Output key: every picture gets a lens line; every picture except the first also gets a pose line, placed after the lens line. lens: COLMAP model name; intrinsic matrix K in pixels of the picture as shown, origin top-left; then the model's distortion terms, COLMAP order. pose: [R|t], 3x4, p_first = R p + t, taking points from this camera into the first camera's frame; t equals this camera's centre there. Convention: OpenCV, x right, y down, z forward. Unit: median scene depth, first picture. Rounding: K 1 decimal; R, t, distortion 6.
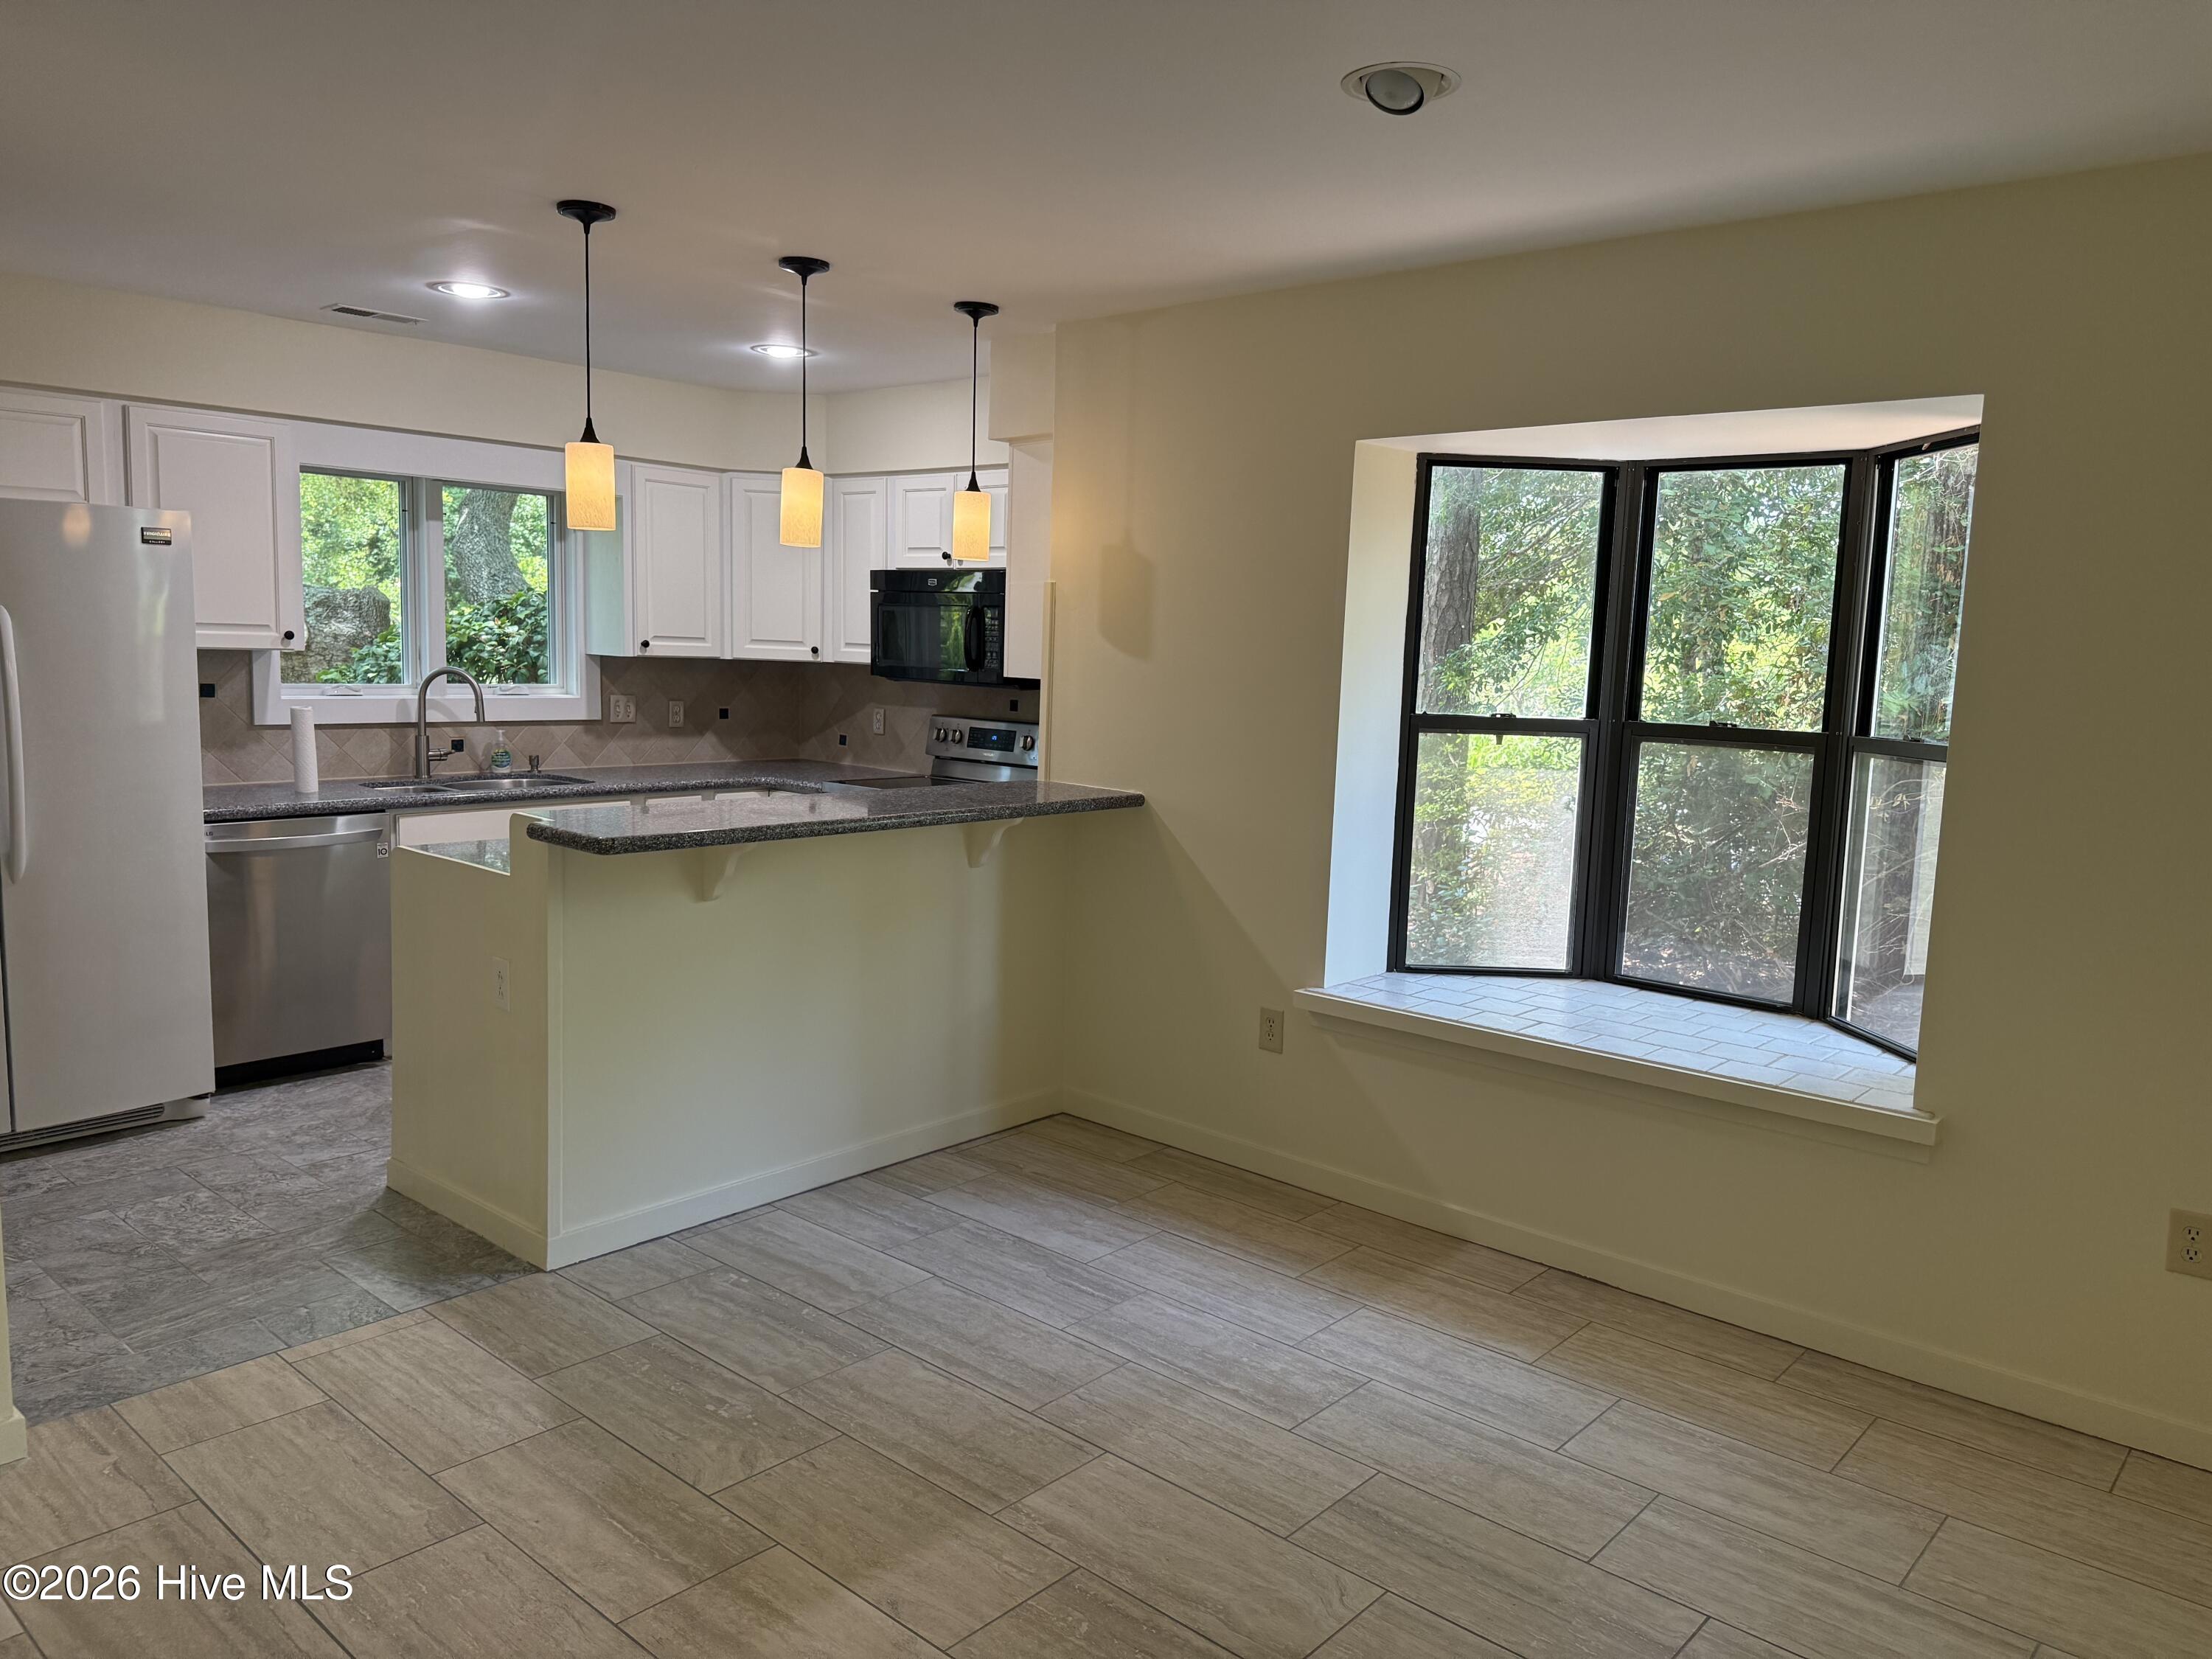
lens RADIAL K [[1554.8, 0, 1106.0], [0, 1554.8, 829.5], [0, 0, 1]] dist [0.003180, -0.007479]
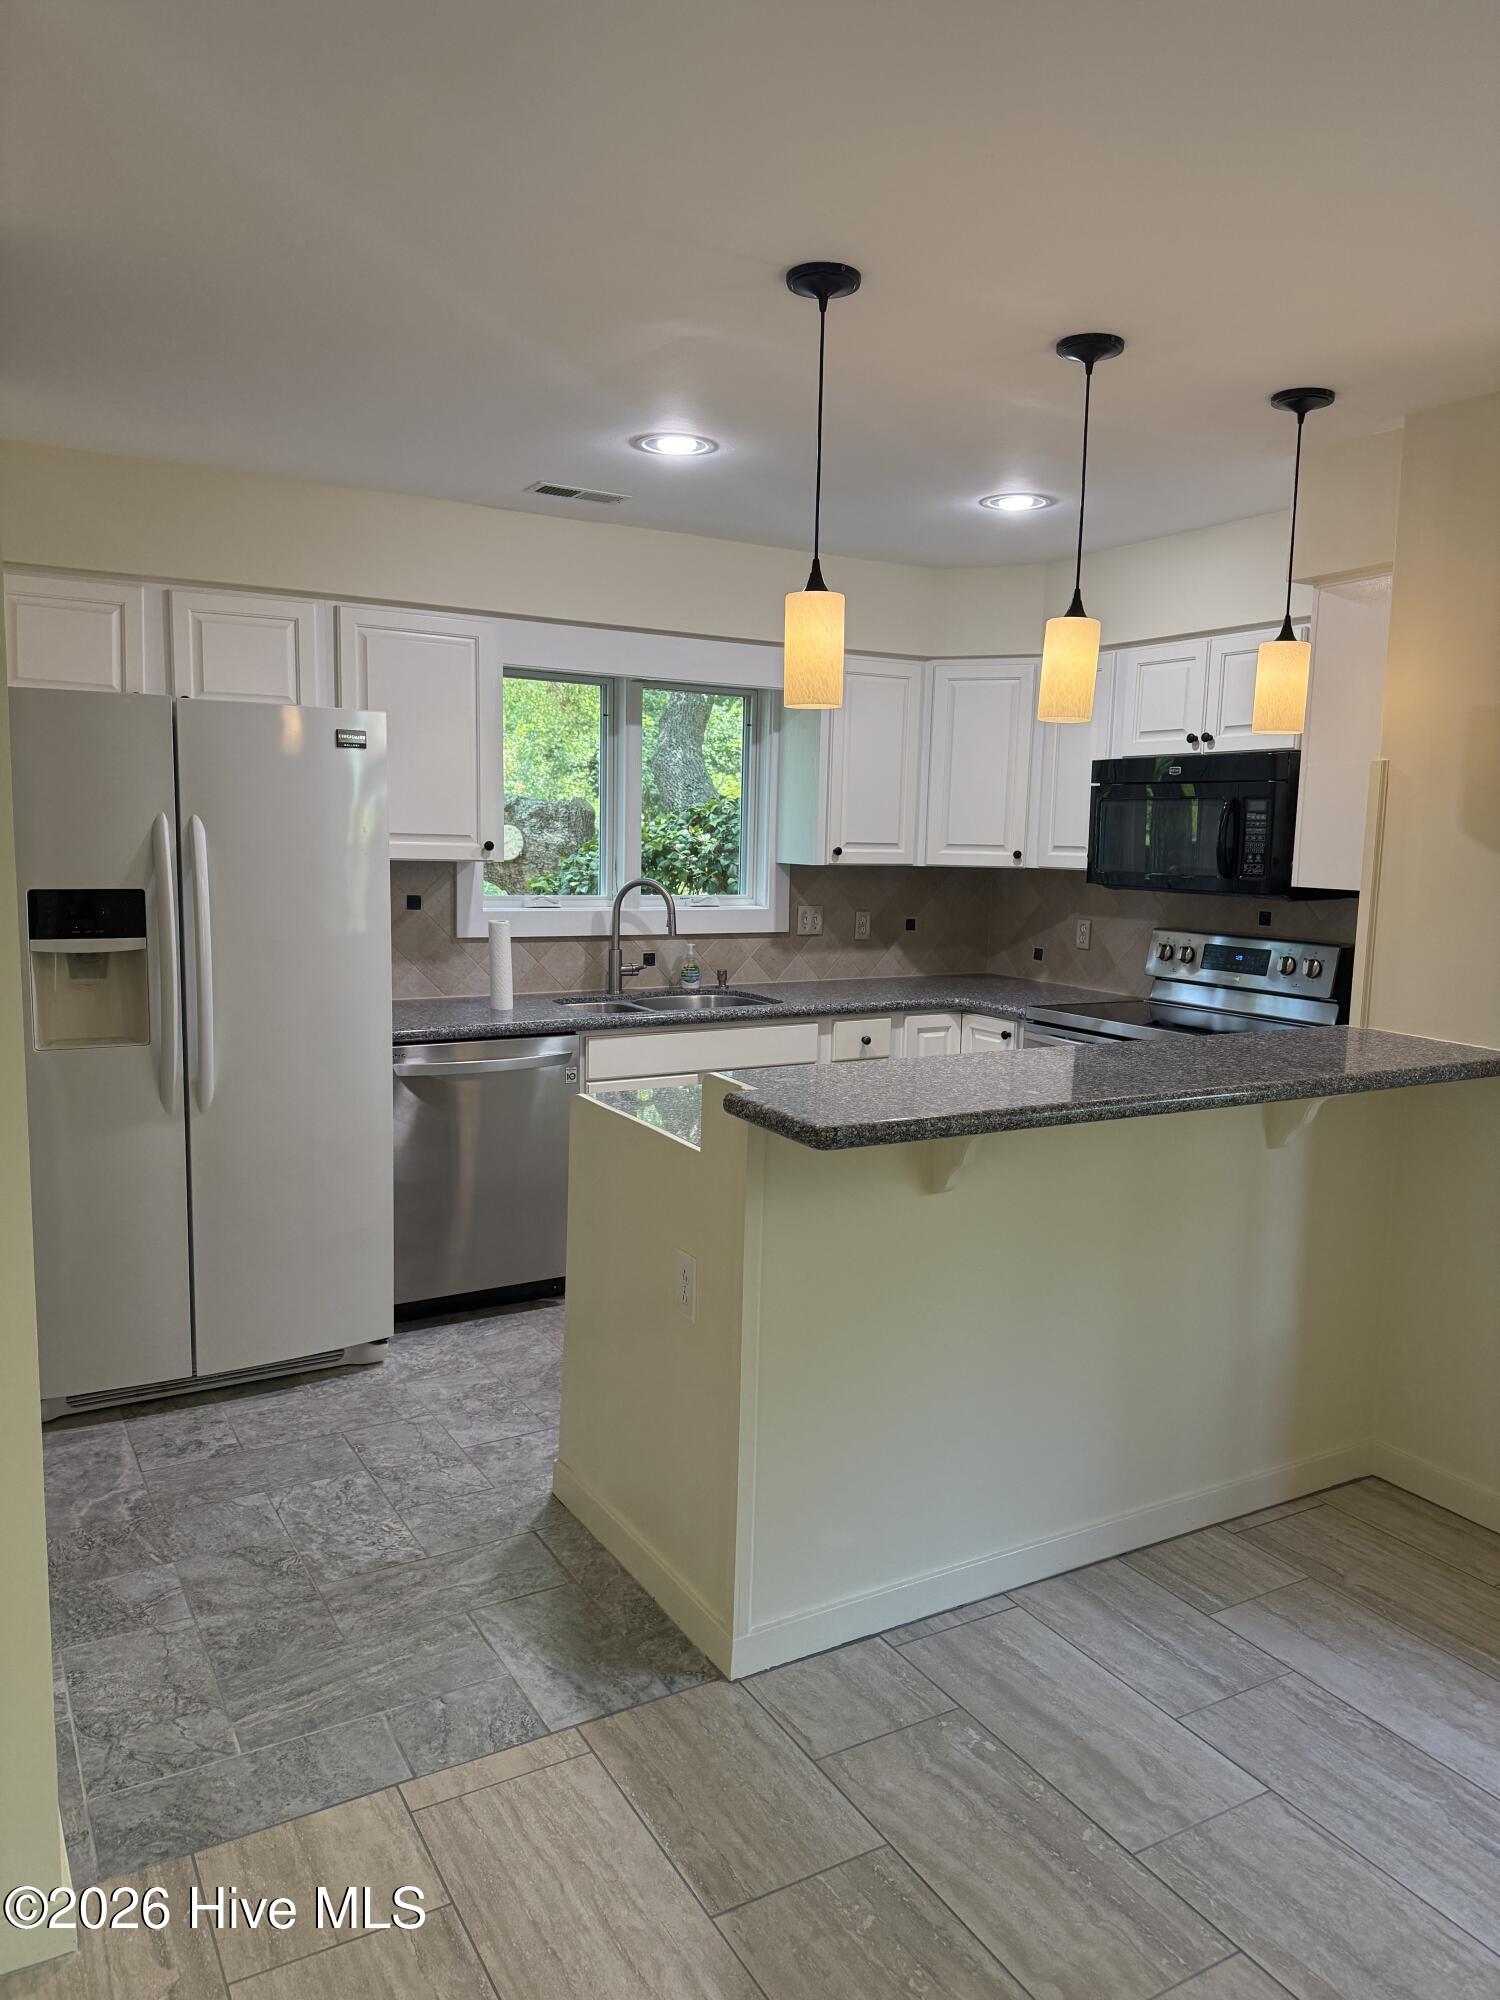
lens RADIAL K [[1405.7, 0, 790.1], [0, 1405.7, 1041.7], [0, 0, 1]] dist [0.003180, -0.007479]
pose [[0.956124, 0.038117, -0.290474, -0.115712], [-0.032987, 0.999202, 0.022539, -0.037333], [0.291101, -0.011968, 0.956618, 0.285227]]
